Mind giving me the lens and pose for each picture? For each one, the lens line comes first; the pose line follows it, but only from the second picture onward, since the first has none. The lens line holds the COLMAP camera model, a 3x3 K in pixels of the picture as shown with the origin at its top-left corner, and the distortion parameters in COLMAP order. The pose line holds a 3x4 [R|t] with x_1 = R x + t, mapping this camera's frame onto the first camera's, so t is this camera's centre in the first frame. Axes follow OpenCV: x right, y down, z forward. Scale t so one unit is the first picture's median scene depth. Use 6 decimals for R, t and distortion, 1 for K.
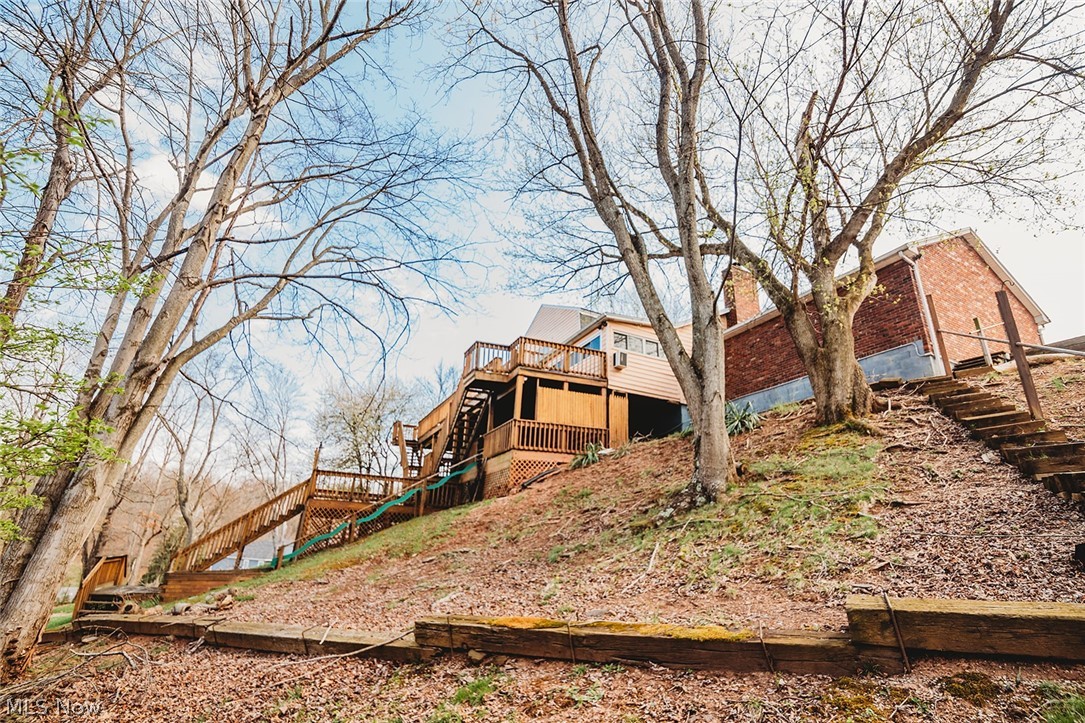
lens RADIAL K [[506.0, 0, 538.0], [0, 506.0, 376.5], [0, 0, 1]] dist [-0.016921, 0.000697]
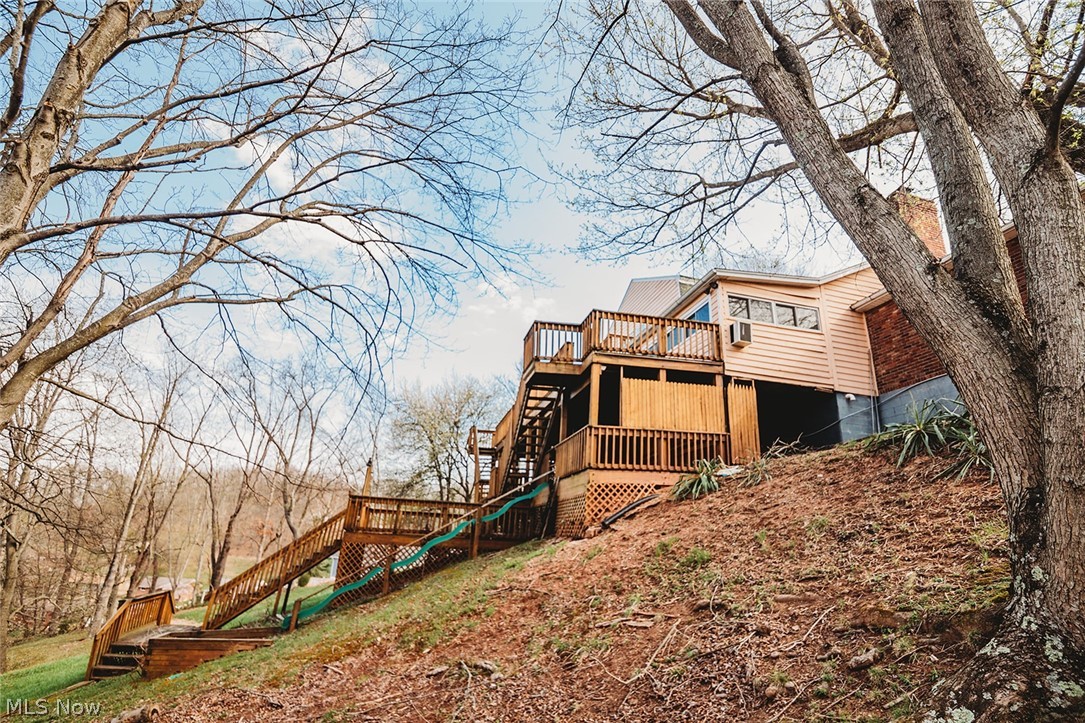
lens RADIAL K [[506.0, 0, 538.0], [0, 506.0, 376.5], [0, 0, 1]] dist [-0.016921, 0.000697]
pose [[0.977645, -0.055872, -0.202704, 0.028482], [0.057567, 0.998339, 0.002471, 0.009268], [0.202229, -0.014085, 0.979237, 0.277614]]
